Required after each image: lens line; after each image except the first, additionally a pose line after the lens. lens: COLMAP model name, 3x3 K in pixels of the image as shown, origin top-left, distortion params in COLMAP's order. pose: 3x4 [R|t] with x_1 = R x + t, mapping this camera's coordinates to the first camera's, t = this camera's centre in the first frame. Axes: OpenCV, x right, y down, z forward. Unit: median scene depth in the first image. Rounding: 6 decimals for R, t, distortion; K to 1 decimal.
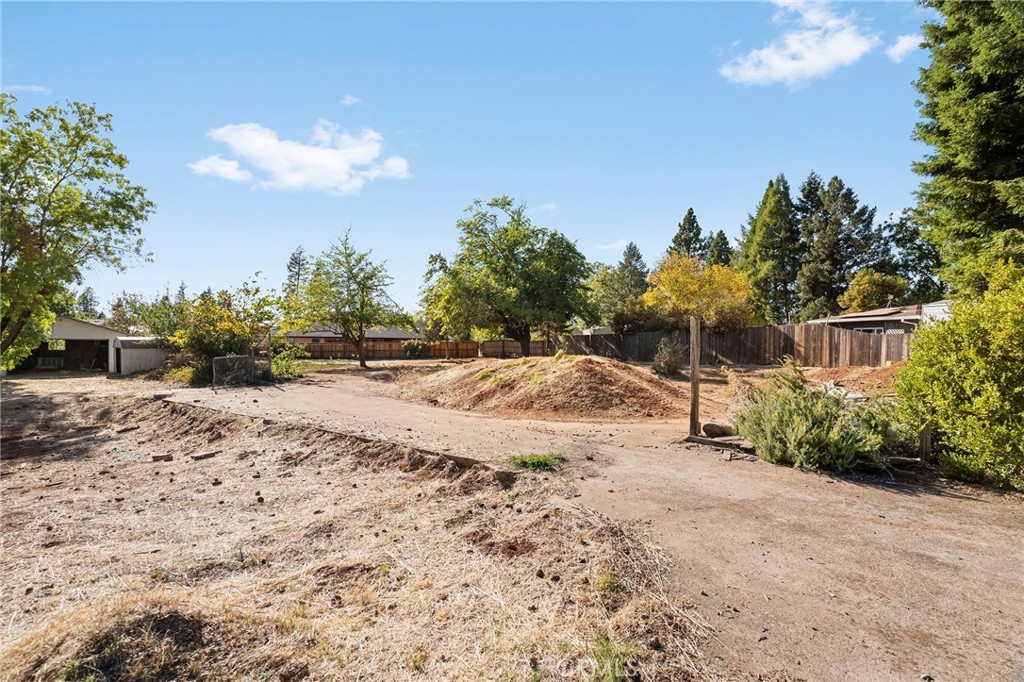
lens RADIAL K [[464.4, 0, 510.5], [0, 464.4, 355.6], [0, 0, 1]] dist [-0.002600, 0.000144]
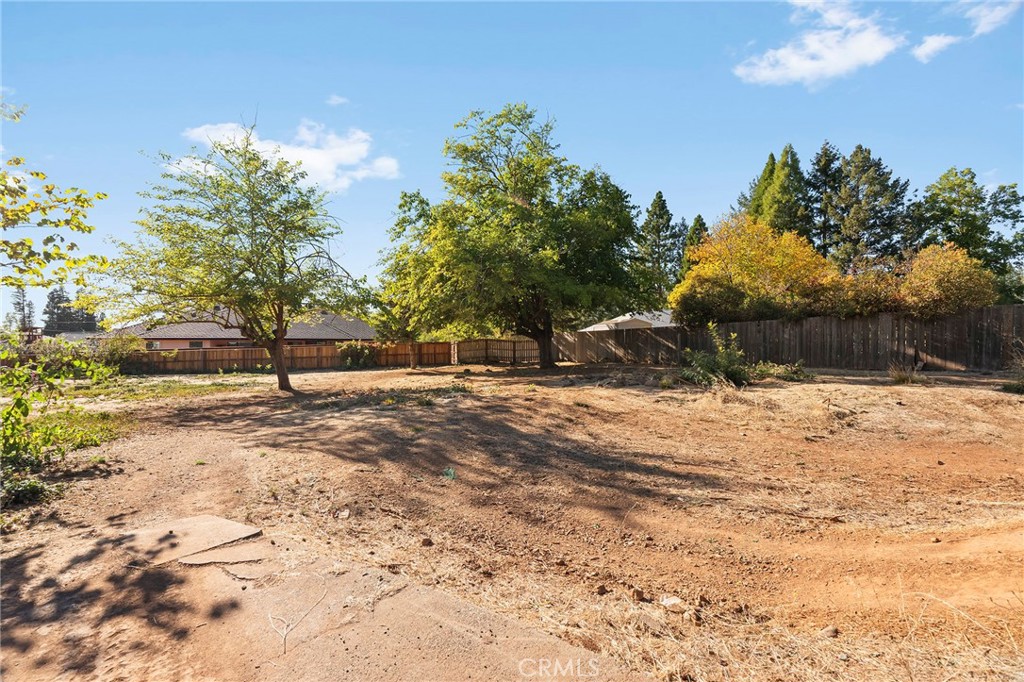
lens RADIAL K [[464.4, 0, 510.5], [0, 464.4, 355.6], [0, 0, 1]] dist [-0.002600, 0.000144]
pose [[0.983215, -0.019506, 0.181403, -0.118933], [0.020740, 0.999773, -0.004911, -0.004695], [-0.181266, 0.008591, 0.983397, 0.321064]]
